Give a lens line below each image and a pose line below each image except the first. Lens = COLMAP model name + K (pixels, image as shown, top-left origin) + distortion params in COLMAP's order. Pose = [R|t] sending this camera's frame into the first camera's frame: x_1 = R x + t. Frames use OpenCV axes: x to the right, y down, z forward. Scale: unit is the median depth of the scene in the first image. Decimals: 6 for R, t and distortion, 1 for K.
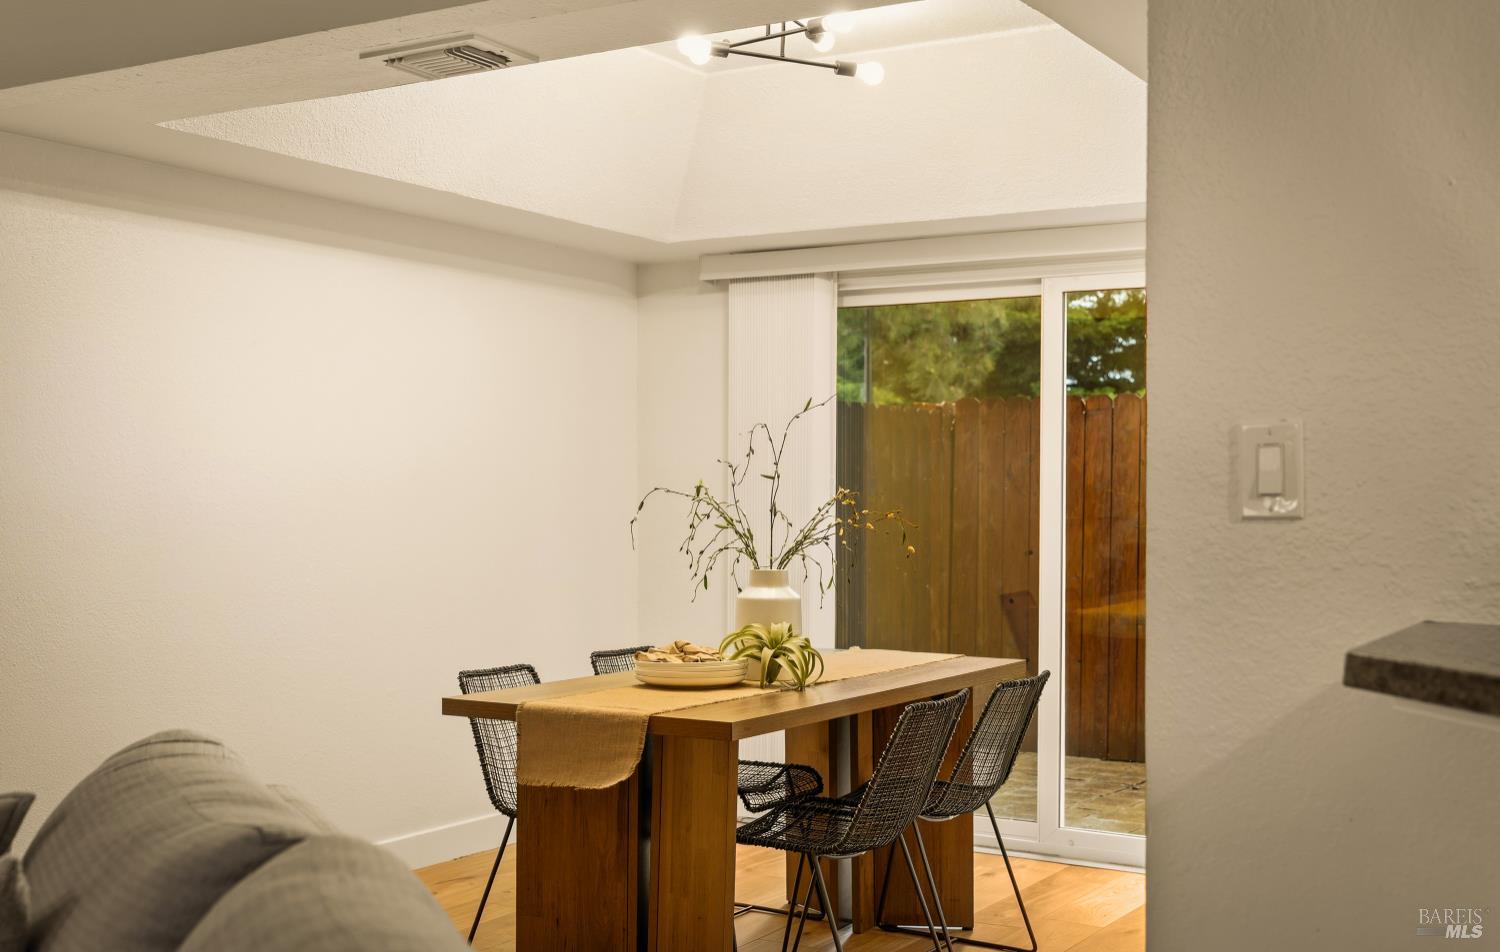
lens RADIAL K [[1657.5, 0, 747.9], [0, 1657.5, 476.8], [0, 0, 1]] dist [0.009499, 0.000000]
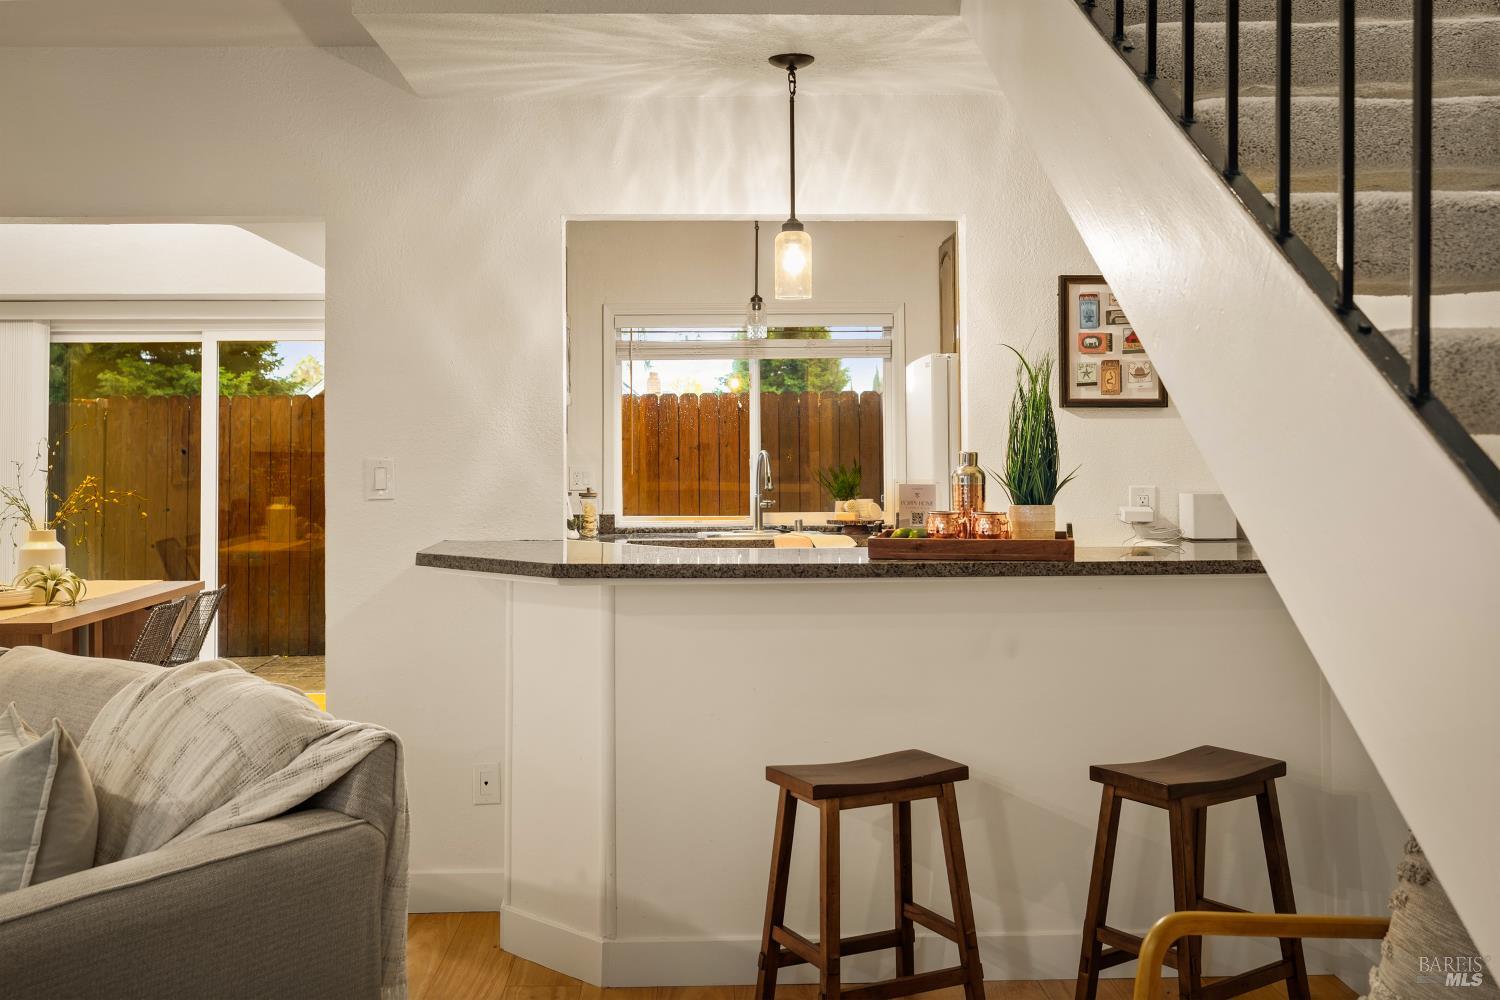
lens RADIAL K [[1524.8, 0, 747.6], [0, 1524.8, 485.2], [0, 0, 1]] dist [-0.011728, 0.000000]
pose [[0.833056, -0.024591, 0.552642, -0.221812], [0.003548, 0.999228, 0.039115, -0.038993], [-0.553177, -0.030624, 0.832500, -0.538811]]
